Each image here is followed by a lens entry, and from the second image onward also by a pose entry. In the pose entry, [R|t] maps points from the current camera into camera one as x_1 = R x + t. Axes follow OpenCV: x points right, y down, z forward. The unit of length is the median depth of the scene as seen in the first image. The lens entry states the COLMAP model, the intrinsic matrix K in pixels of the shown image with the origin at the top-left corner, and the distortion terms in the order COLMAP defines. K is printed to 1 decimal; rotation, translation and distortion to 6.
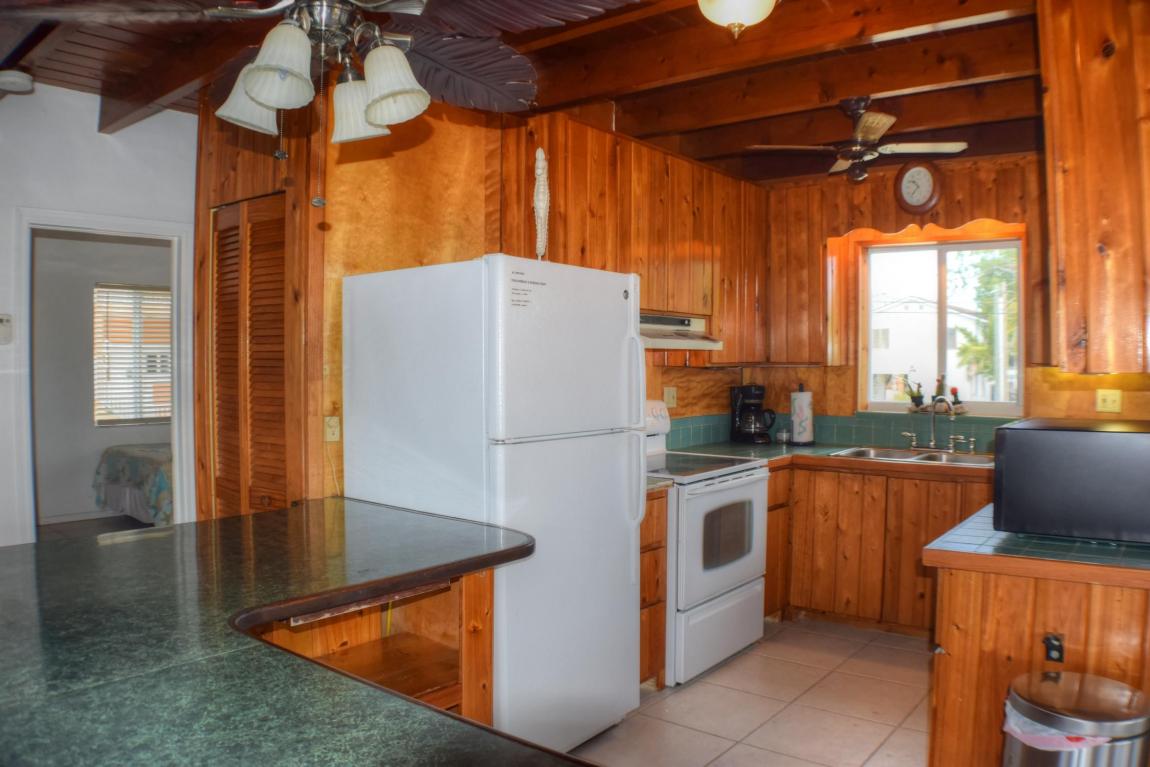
lens RADIAL K [[844.7, 0, 572.4], [0, 844.7, 385.5], [0, 0, 1]] dist [-0.187435, 0.048450]
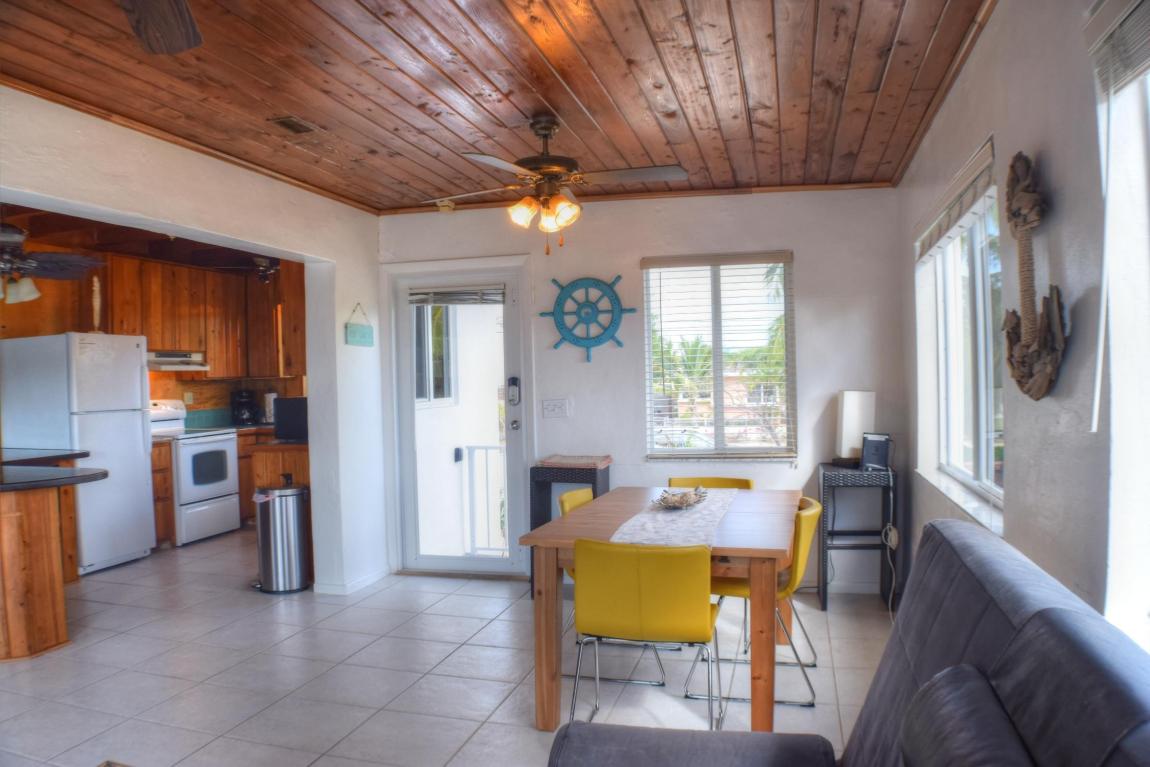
lens RADIAL K [[844.7, 0, 572.4], [0, 844.7, 385.5], [0, 0, 1]] dist [-0.187435, 0.048450]
pose [[0.911050, -0.029797, 0.411218, 0.153780], [0.038313, 0.999188, -0.012482, 0.039395], [-0.410512, 0.027126, 0.911452, -0.862765]]
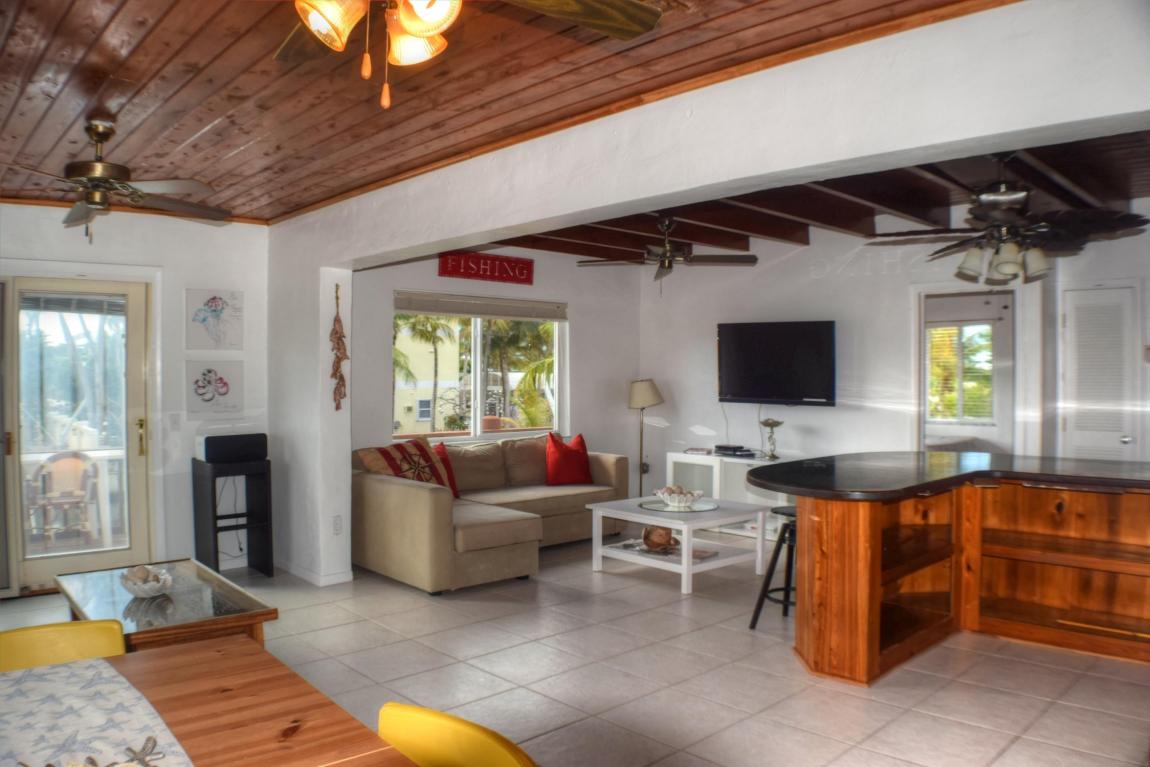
lens RADIAL K [[844.7, 0, 572.4], [0, 844.7, 385.5], [0, 0, 1]] dist [-0.187435, 0.048450]
pose [[-0.137021, 0.005967, -0.990550, 0.796981], [-0.028639, 0.999540, 0.009983, 0.009567], [0.990154, 0.029736, -0.136787, 0.014374]]
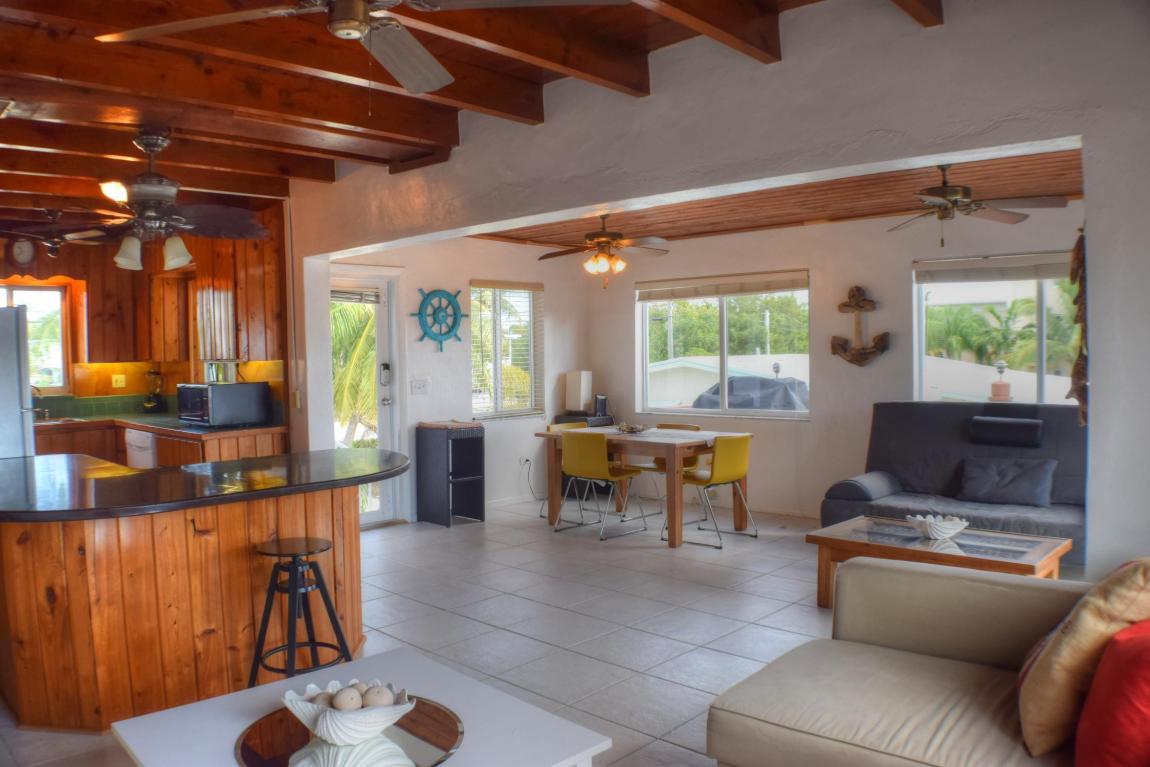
lens RADIAL K [[844.7, 0, 572.4], [0, 844.7, 385.5], [0, 0, 1]] dist [-0.187435, 0.048450]
pose [[0.074211, -0.047302, 0.996120, -0.928287], [0.044437, 0.998039, 0.044083, -0.003756], [-0.996252, 0.040993, 0.076167, -0.155023]]
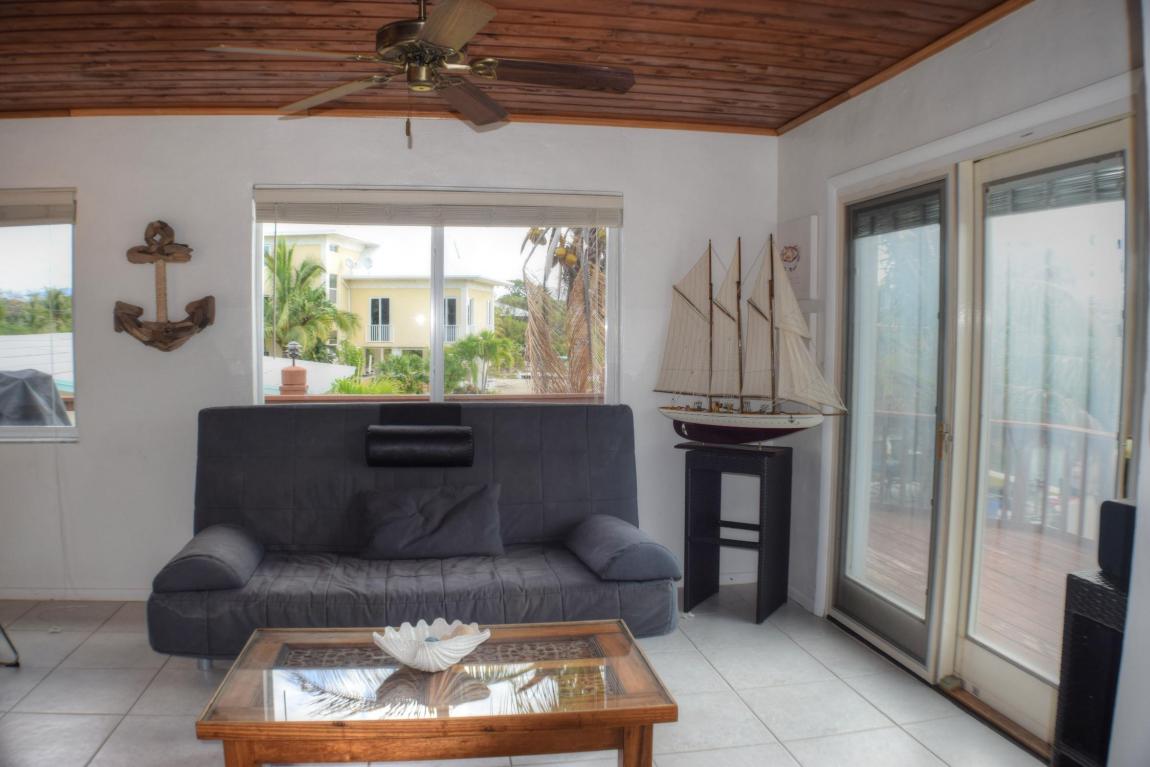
lens RADIAL K [[844.7, 0, 572.4], [0, 844.7, 385.5], [0, 0, 1]] dist [-0.187435, 0.048450]
pose [[-0.756471, -0.054662, 0.651739, -0.341772], [0.009100, 0.995525, 0.094058, 0.008406], [-0.653964, 0.077083, -0.752589, -0.177225]]
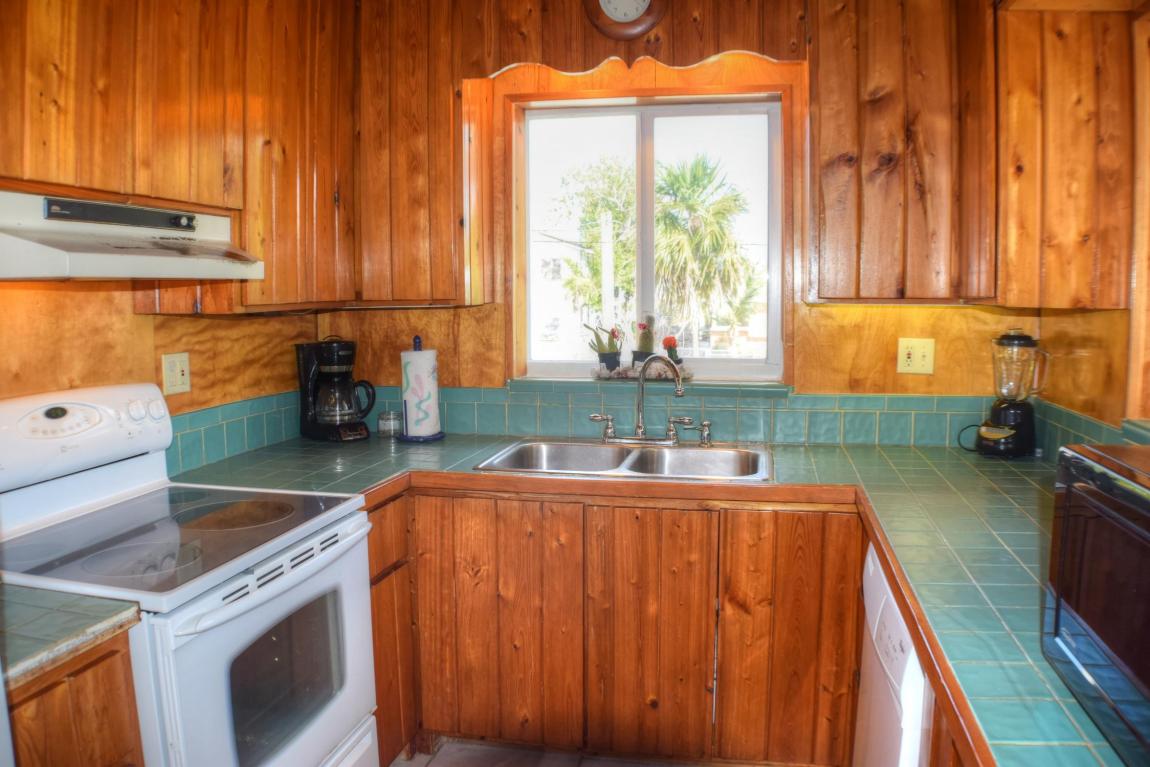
lens RADIAL K [[869.0, 0, 552.4], [0, 869.0, 383.5], [0, 0, 1]] dist [-0.170888, 0.000467]
pose [[0.902965, -0.052328, 0.426515, 0.107080], [0.021606, 0.996831, 0.076559, -0.014660], [-0.429170, -0.059915, 0.901234, 0.440937]]
